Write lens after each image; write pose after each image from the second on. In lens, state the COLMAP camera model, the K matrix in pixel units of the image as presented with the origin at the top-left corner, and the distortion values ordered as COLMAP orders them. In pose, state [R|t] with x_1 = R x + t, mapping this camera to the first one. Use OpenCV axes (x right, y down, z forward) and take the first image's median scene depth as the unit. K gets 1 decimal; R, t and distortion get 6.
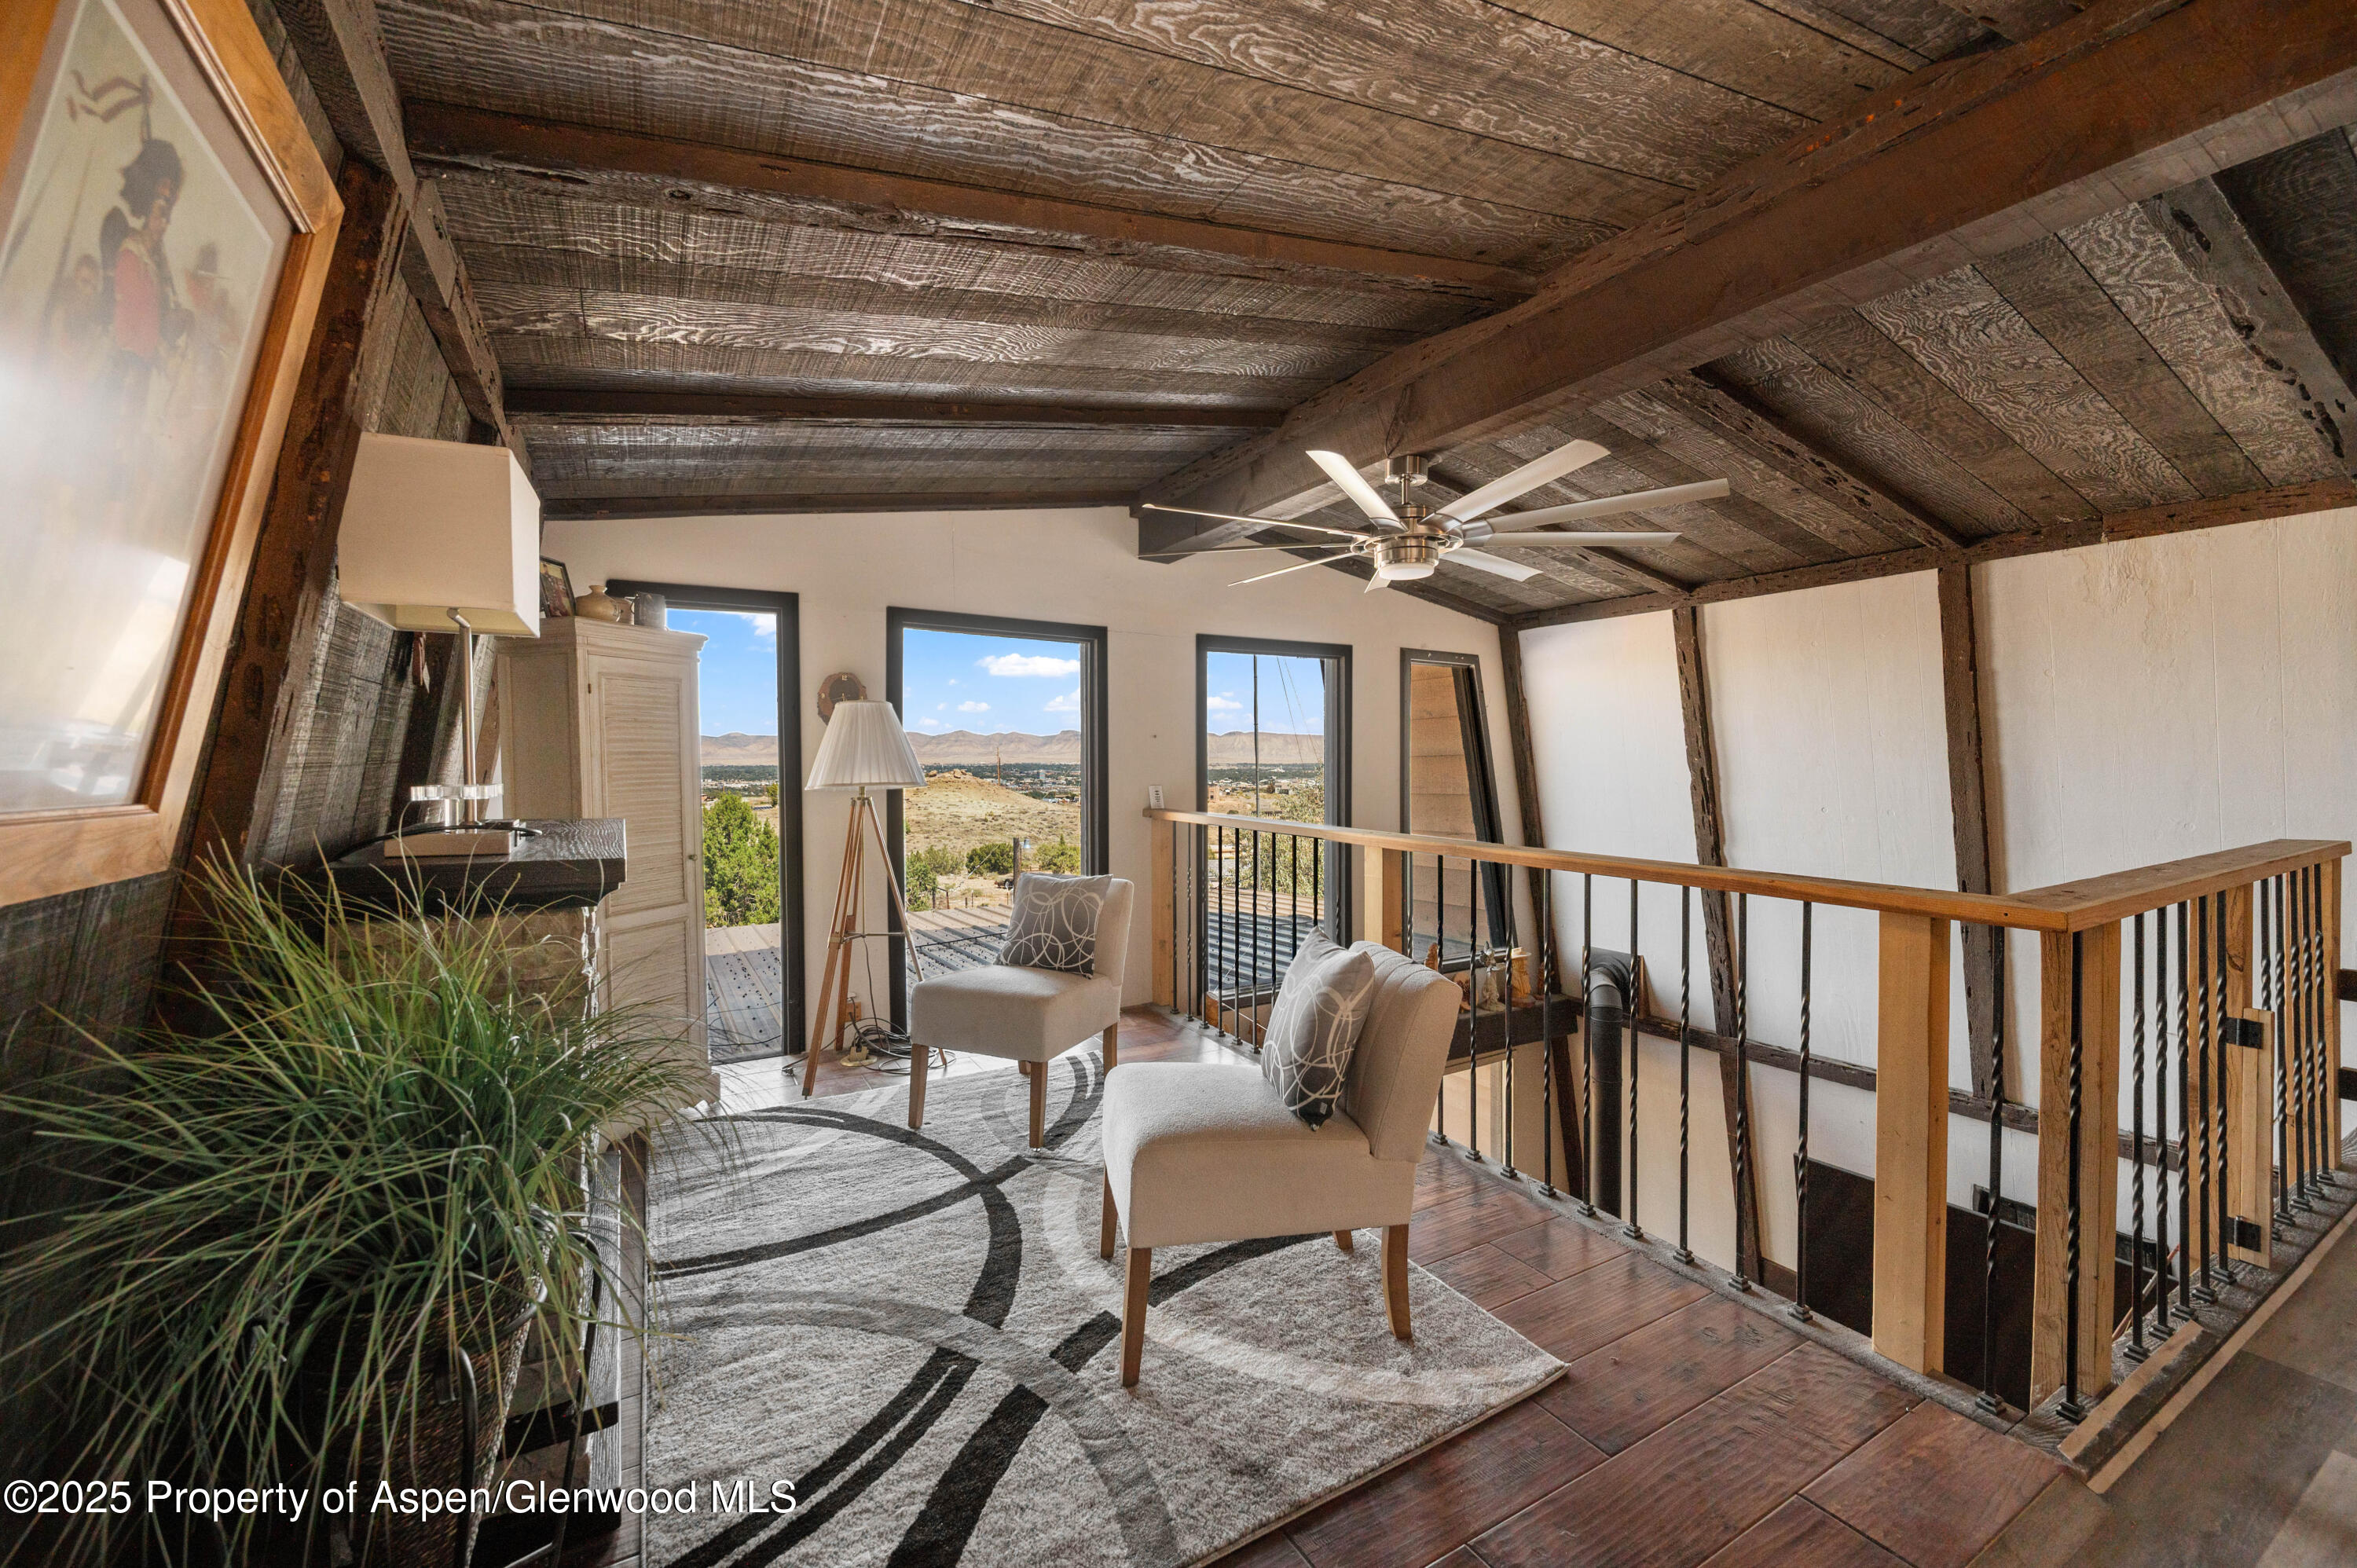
lens RADIAL K [[913.7, 0, 1147.1], [0, 913.7, 790.1], [0, 0, 1]] dist [-0.000228, 0.000059]
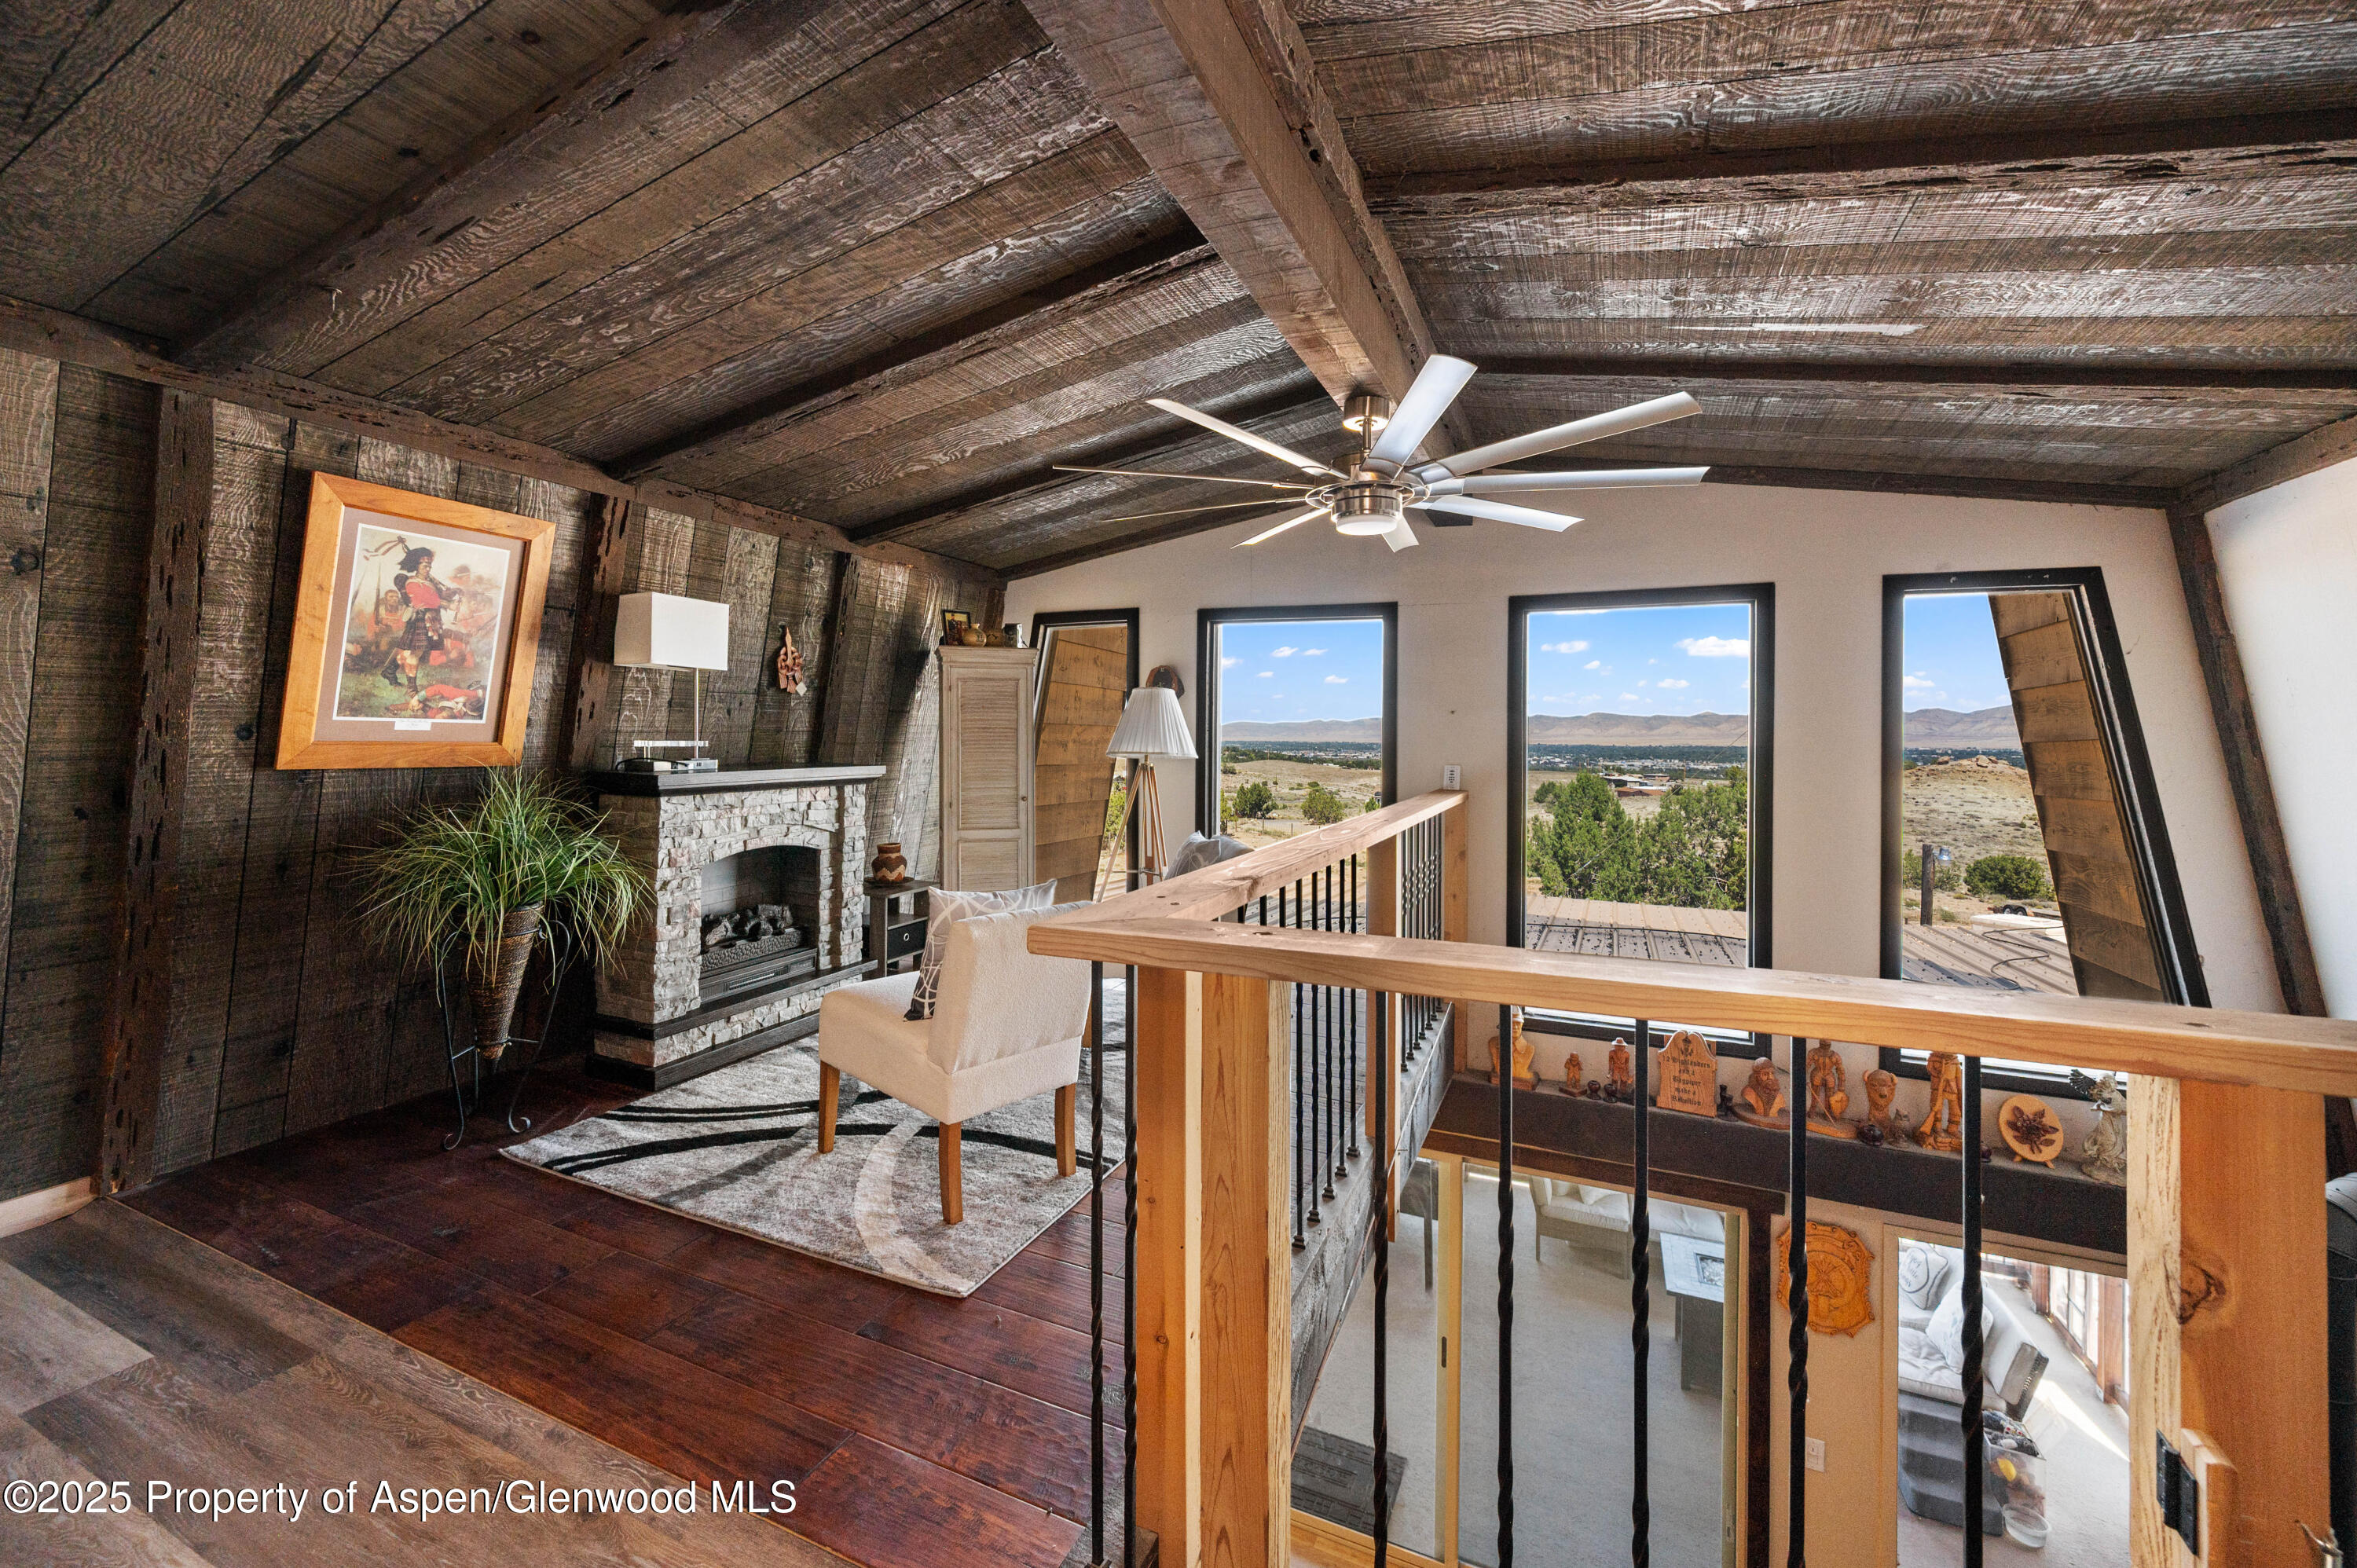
lens RADIAL K [[944.6, 0, 1215.5], [0, 944.6, 757.6], [0, 0, 1]] dist [0.001390, 0.000510]
pose [[0.599420, 0.026937, -0.799981, 0.506607], [-0.038371, 0.999252, 0.004895, -0.007369], [0.799514, 0.027762, 0.600005, 0.183692]]
